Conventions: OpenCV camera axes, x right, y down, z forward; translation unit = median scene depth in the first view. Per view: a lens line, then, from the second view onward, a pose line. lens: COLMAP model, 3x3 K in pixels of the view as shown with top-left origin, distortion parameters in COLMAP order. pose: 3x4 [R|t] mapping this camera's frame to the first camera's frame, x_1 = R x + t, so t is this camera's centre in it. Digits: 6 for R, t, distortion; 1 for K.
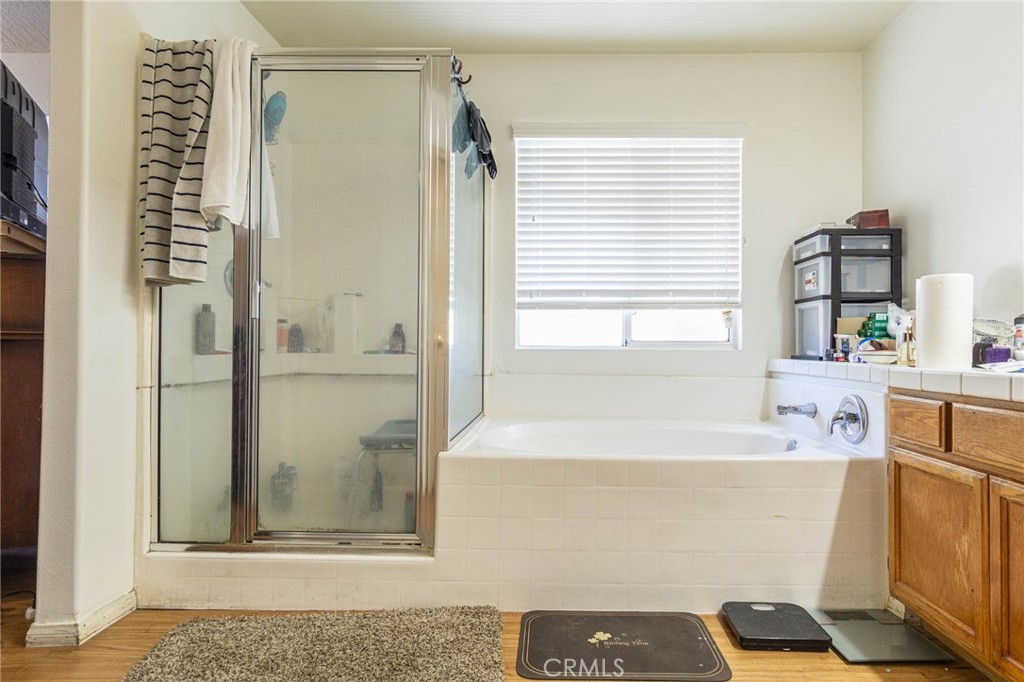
lens RADIAL K [[563.5, 0, 525.0], [0, 563.5, 345.6], [0, 0, 1]] dist [0.001579, 0.001337]
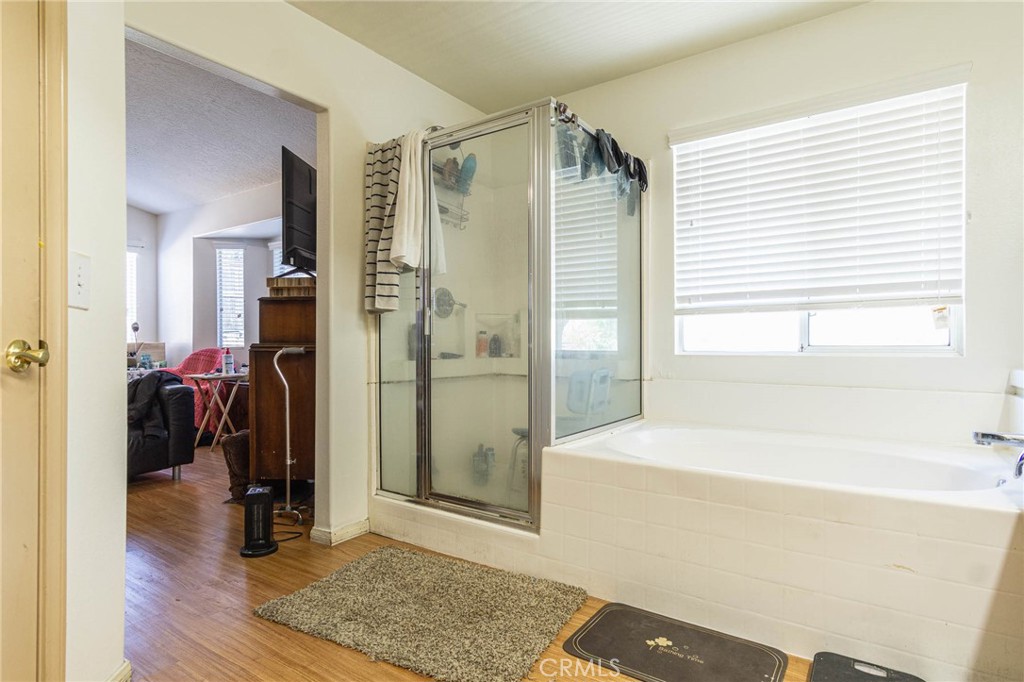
lens RADIAL K [[563.5, 0, 525.0], [0, 563.5, 345.6], [0, 0, 1]] dist [0.001579, 0.001337]
pose [[0.819513, -0.004603, -0.573043, 0.485580], [0.010845, 0.999913, 0.007477, -0.029696], [0.572959, -0.012342, 0.819491, 0.024412]]
